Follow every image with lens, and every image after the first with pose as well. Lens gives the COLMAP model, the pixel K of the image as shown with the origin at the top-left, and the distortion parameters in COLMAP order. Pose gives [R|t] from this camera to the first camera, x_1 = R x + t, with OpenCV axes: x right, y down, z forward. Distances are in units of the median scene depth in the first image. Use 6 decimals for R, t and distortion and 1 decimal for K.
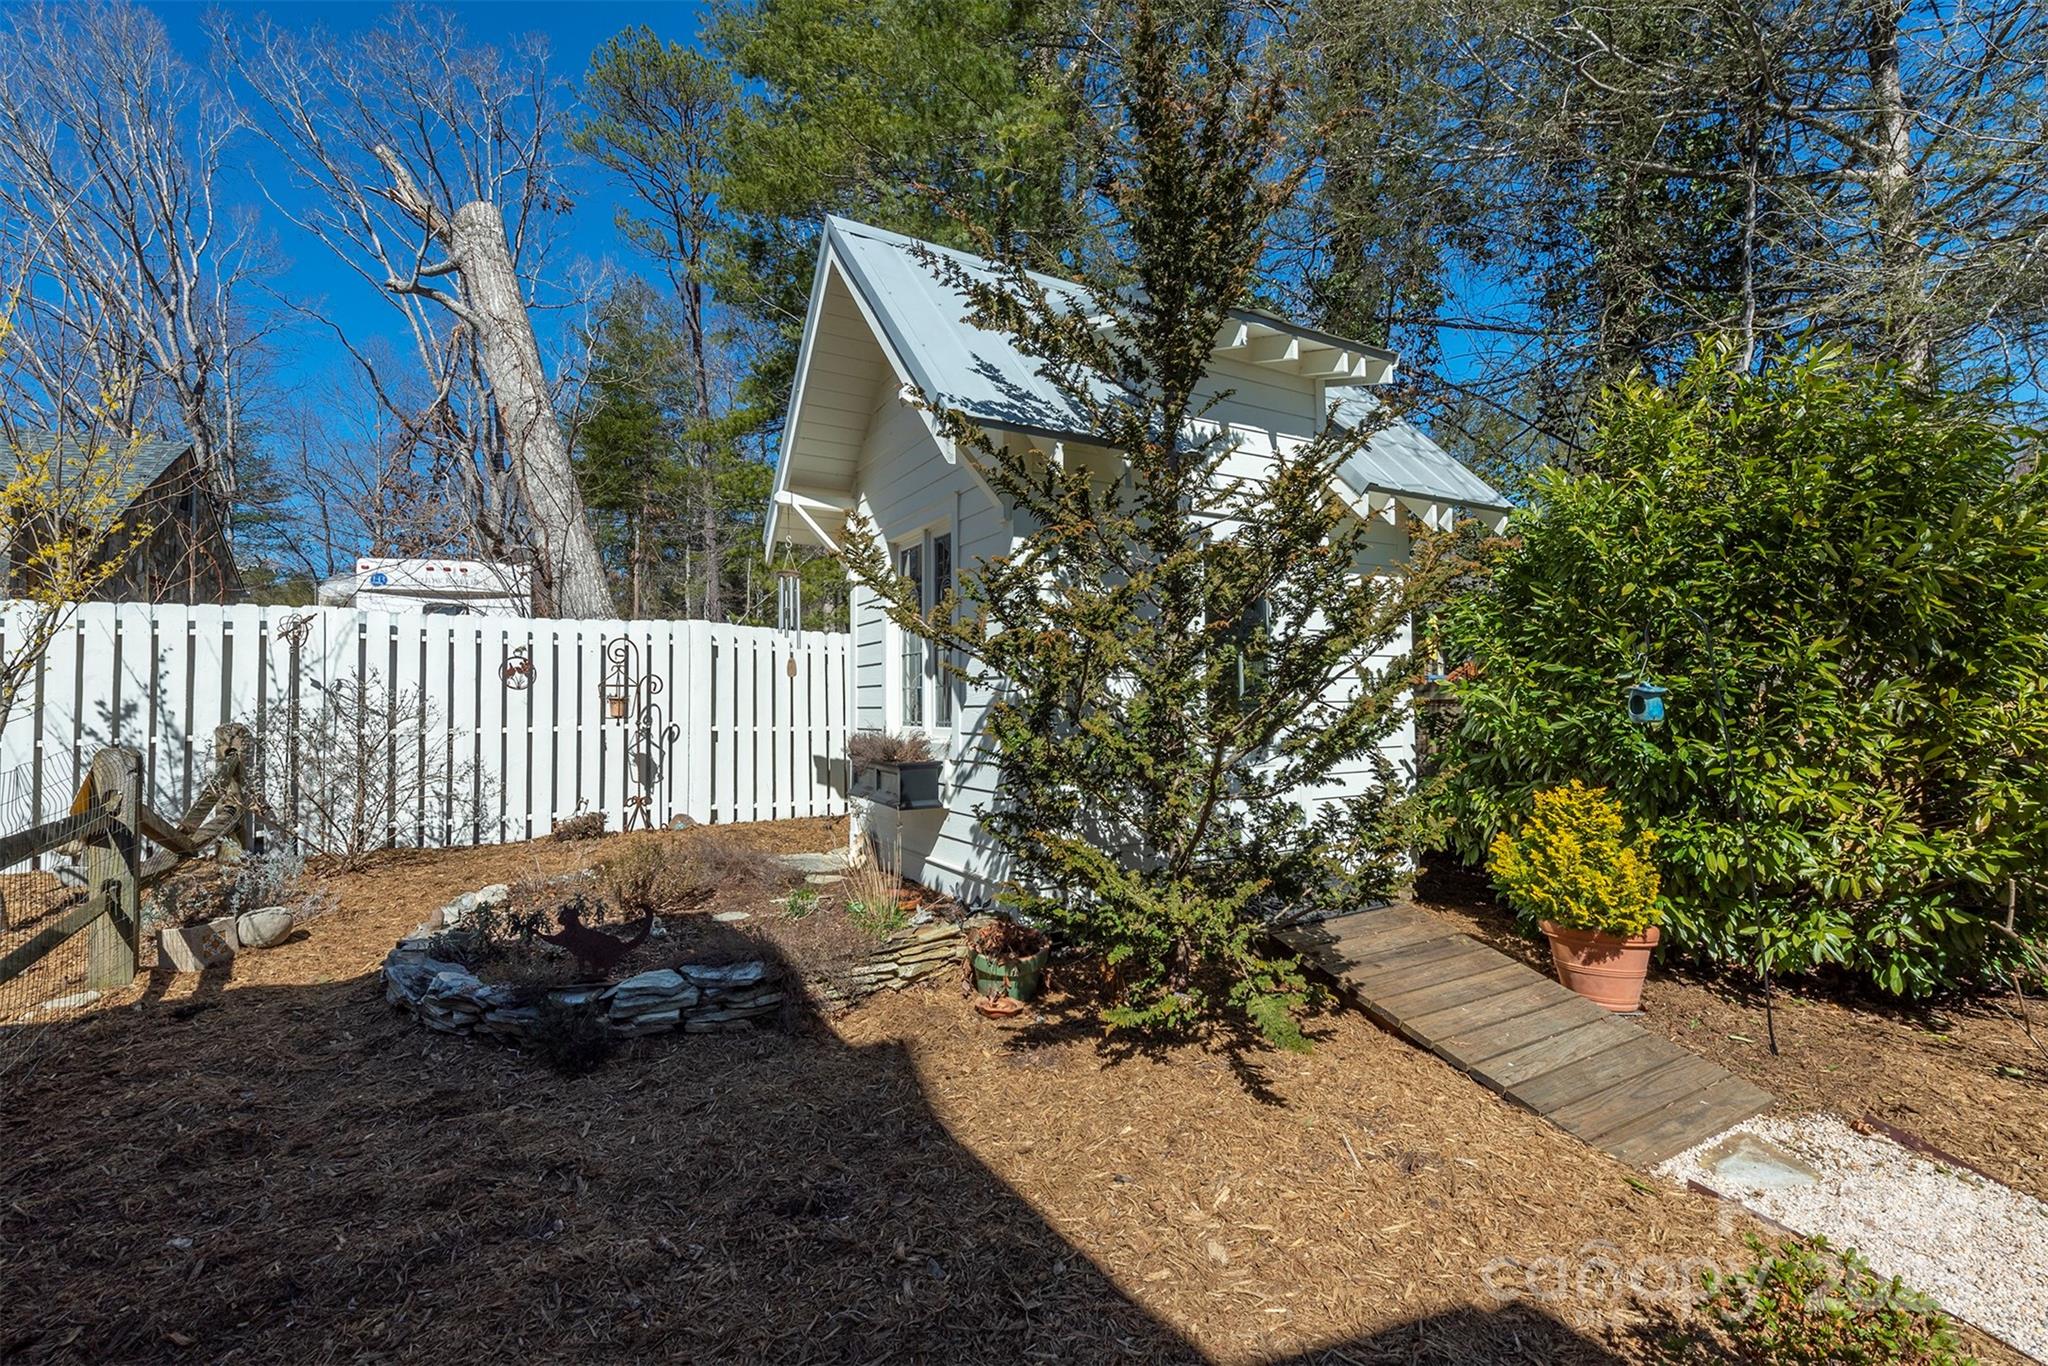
lens RADIAL K [[889.1, 0, 1031.6], [0, 889.1, 678.3], [0, 0, 1]] dist [0.003985, 0.001235]
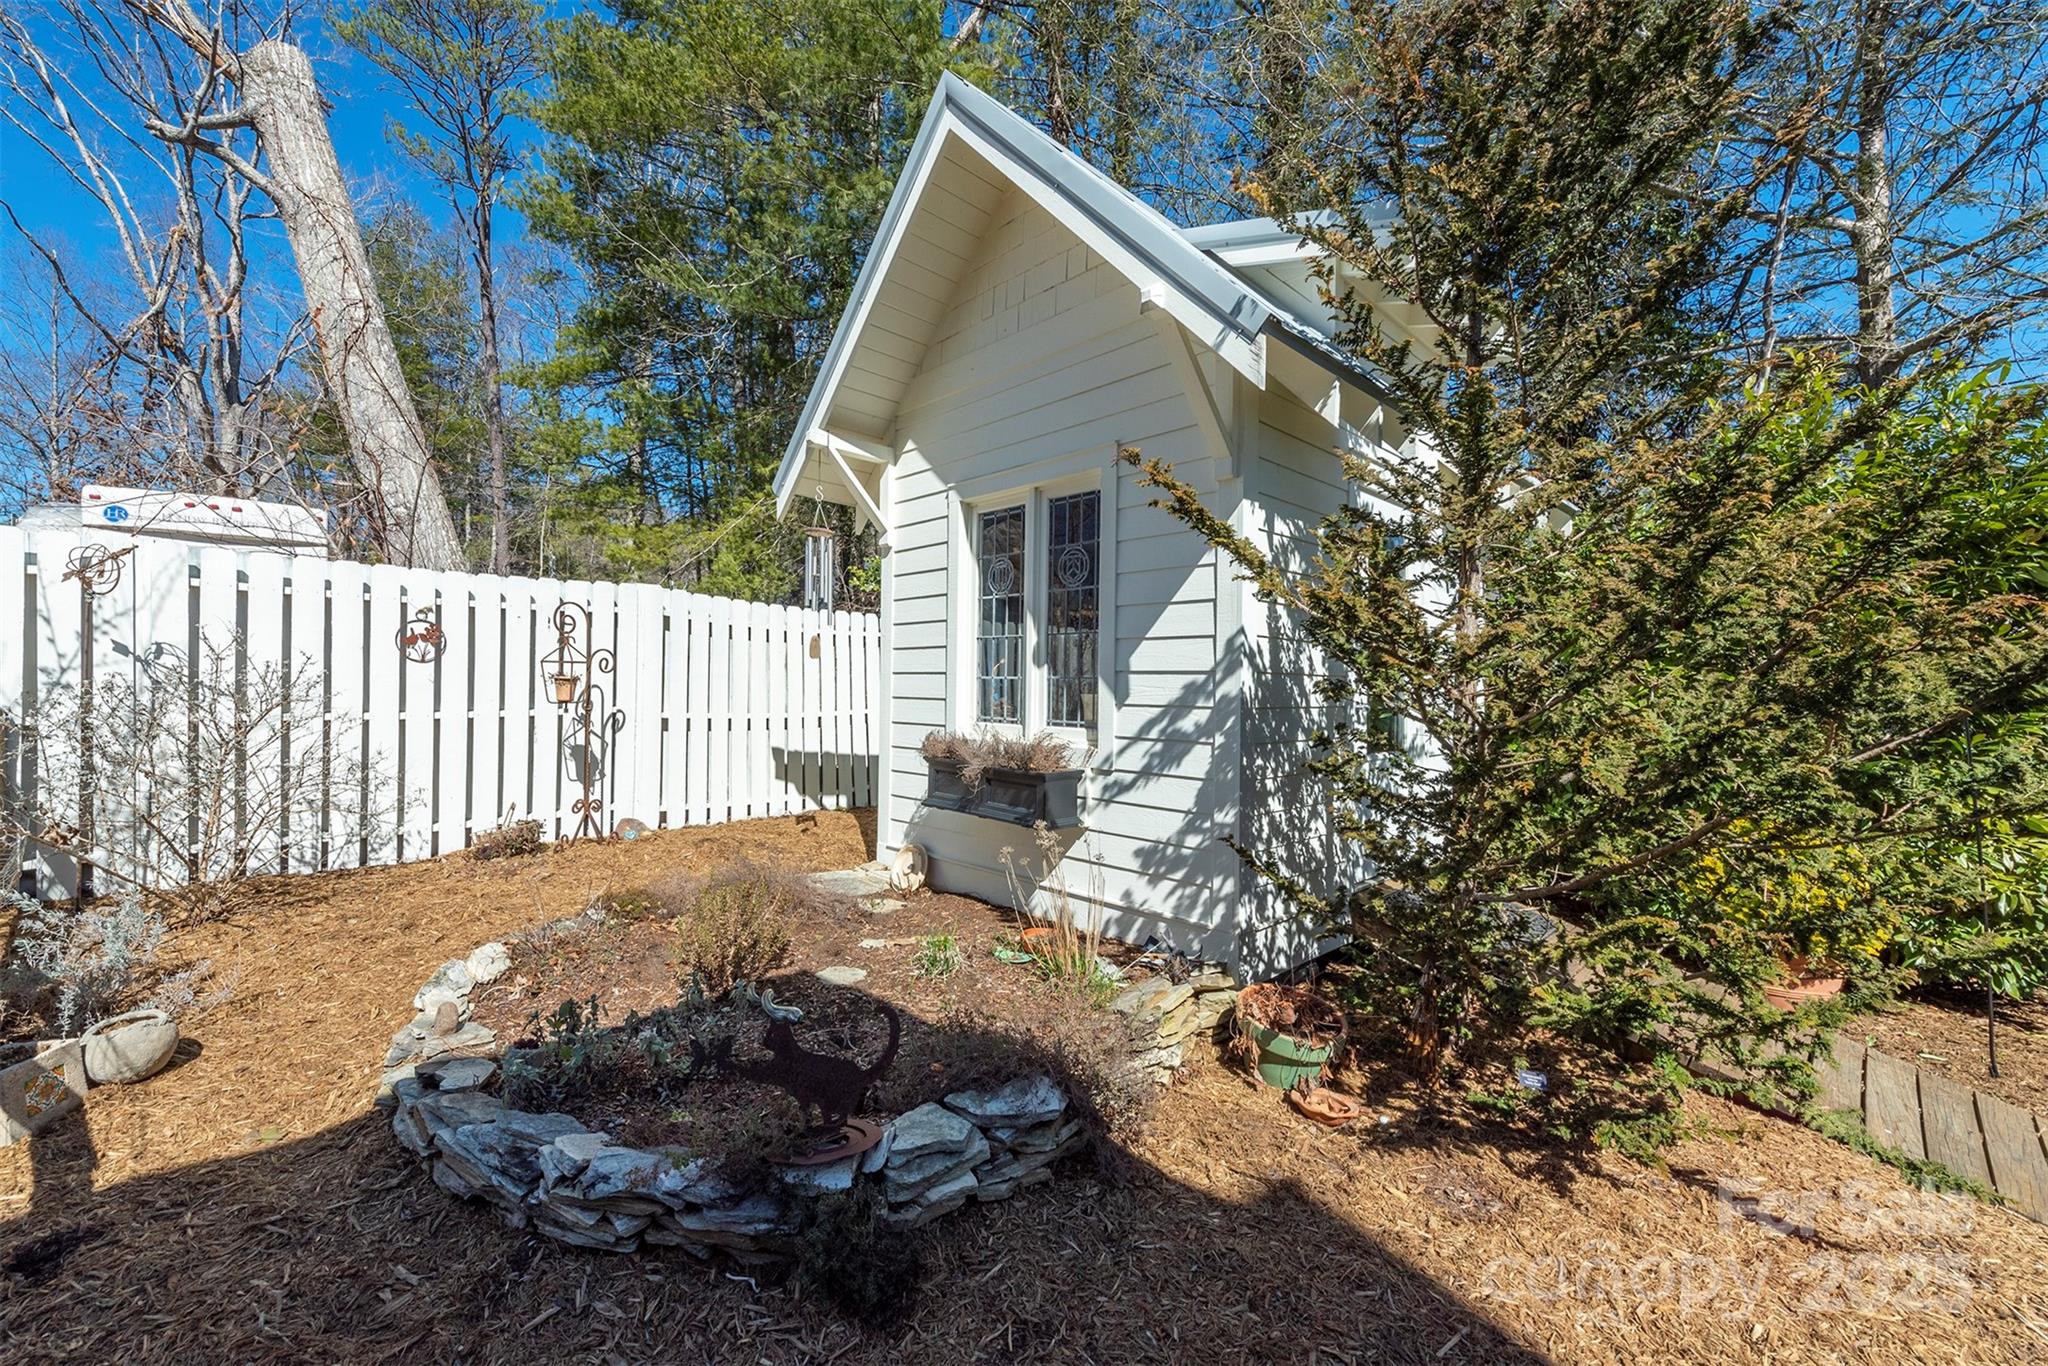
lens RADIAL K [[822.7, 0, 991.6], [0, 822.7, 689.7], [0, 0, 1]] dist [0.007040, -0.001764]
pose [[0.975450, 0.021459, 0.219174, -0.257531], [-0.029566, 0.998992, 0.033775, -0.002861], [-0.218228, -0.039426, 0.975101, 0.203164]]
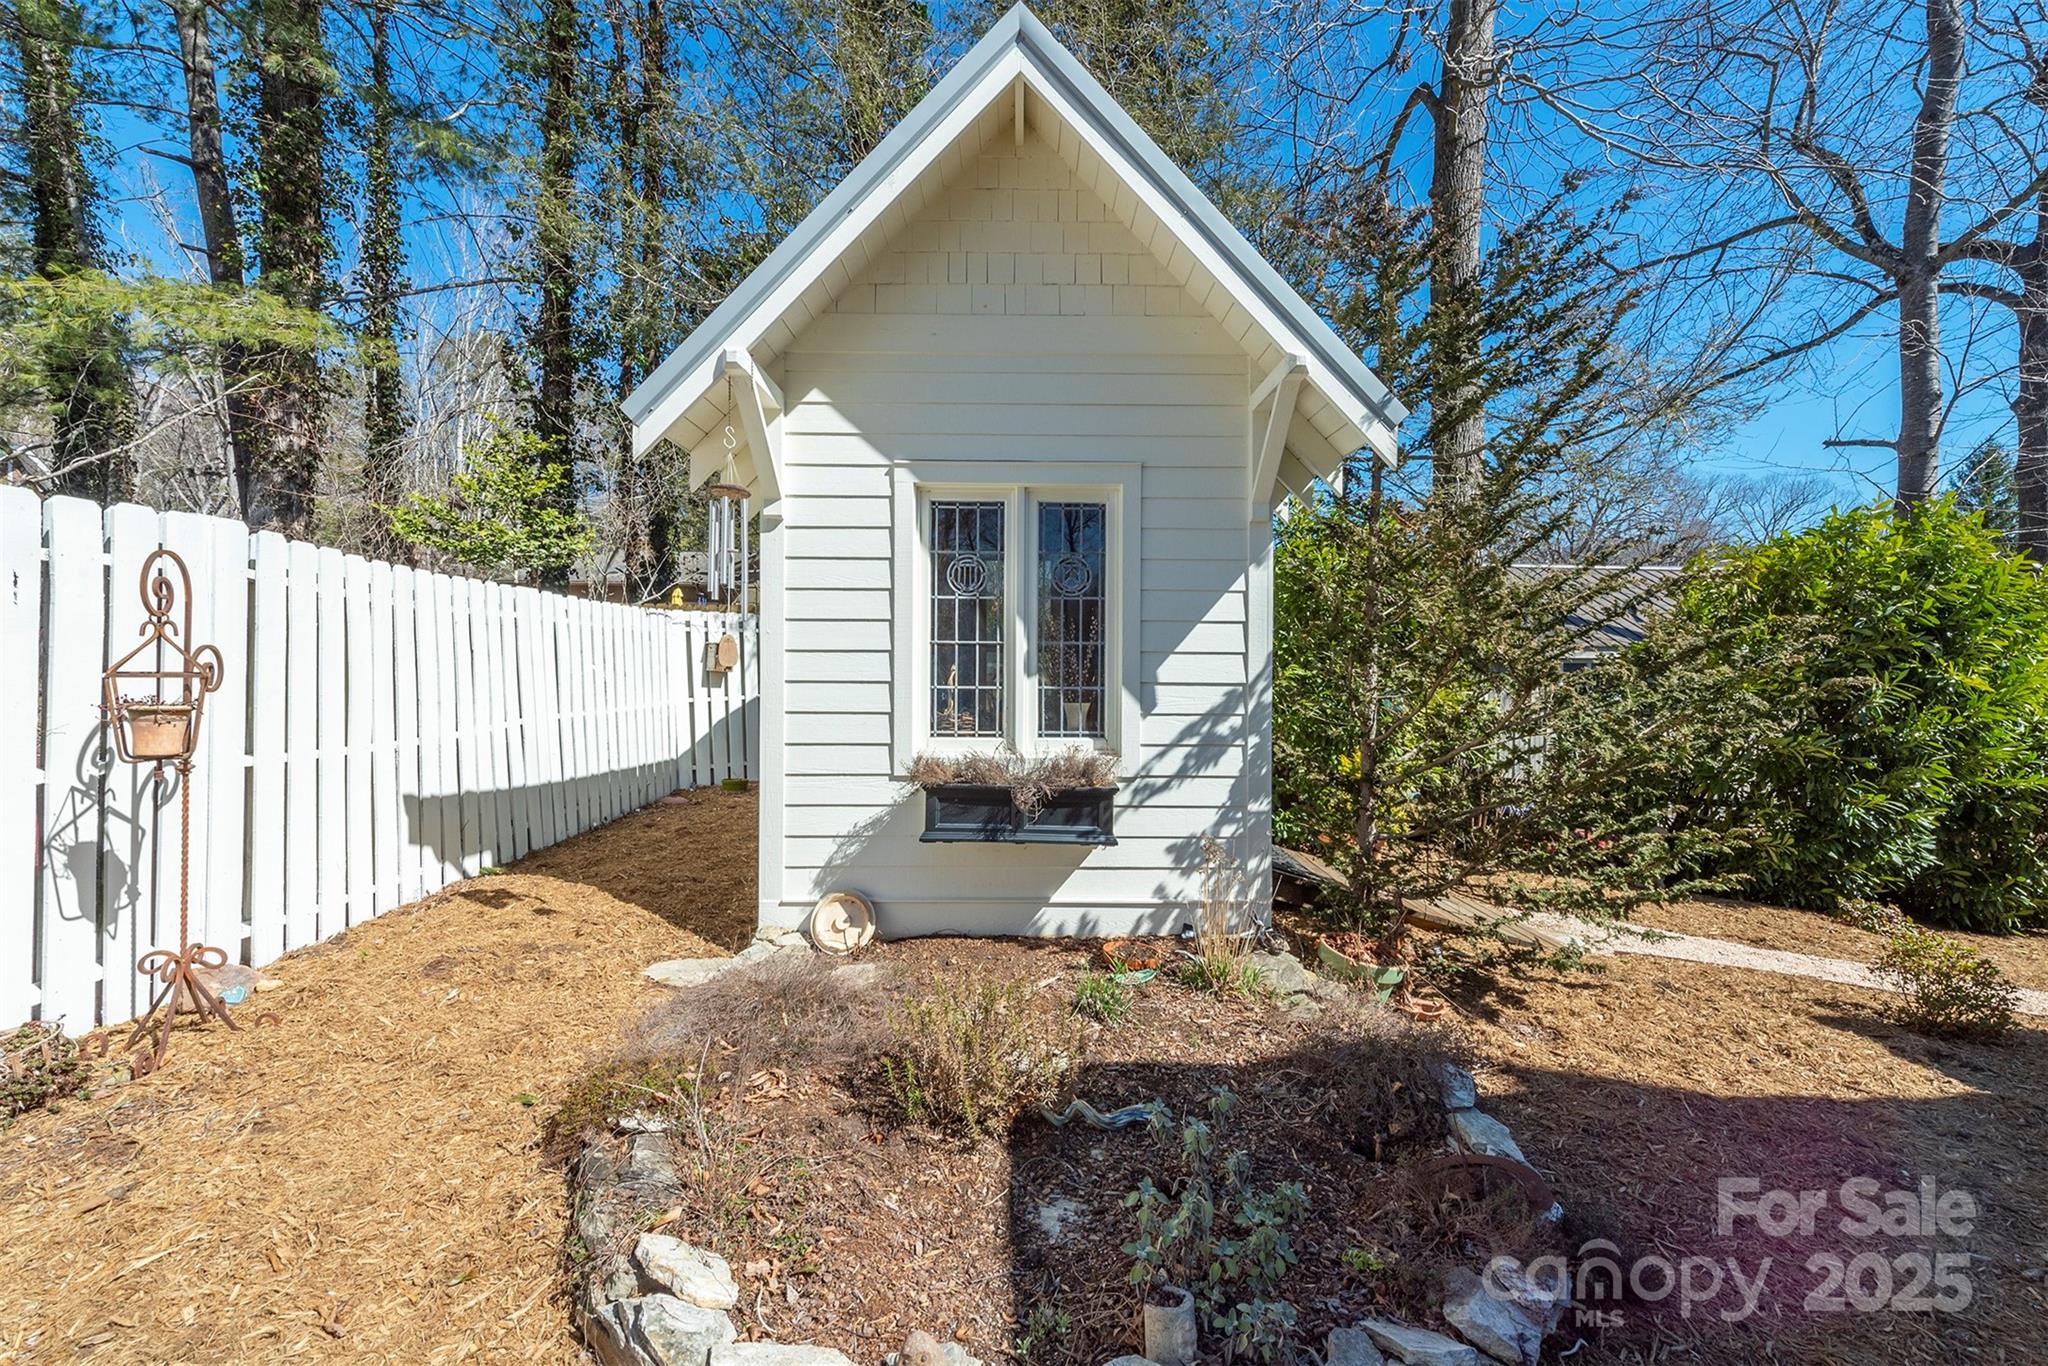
lens RADIAL K [[822.7, 0, 1017.4], [0, 822.7, 670.4], [0, 0, 1]] dist [0.007040, -0.001764]
pose [[0.491963, 0.003849, 0.870608, -0.600271], [-0.038162, 0.999124, 0.017148, -0.013733], [-0.869779, -0.041661, 0.491679, 0.511573]]
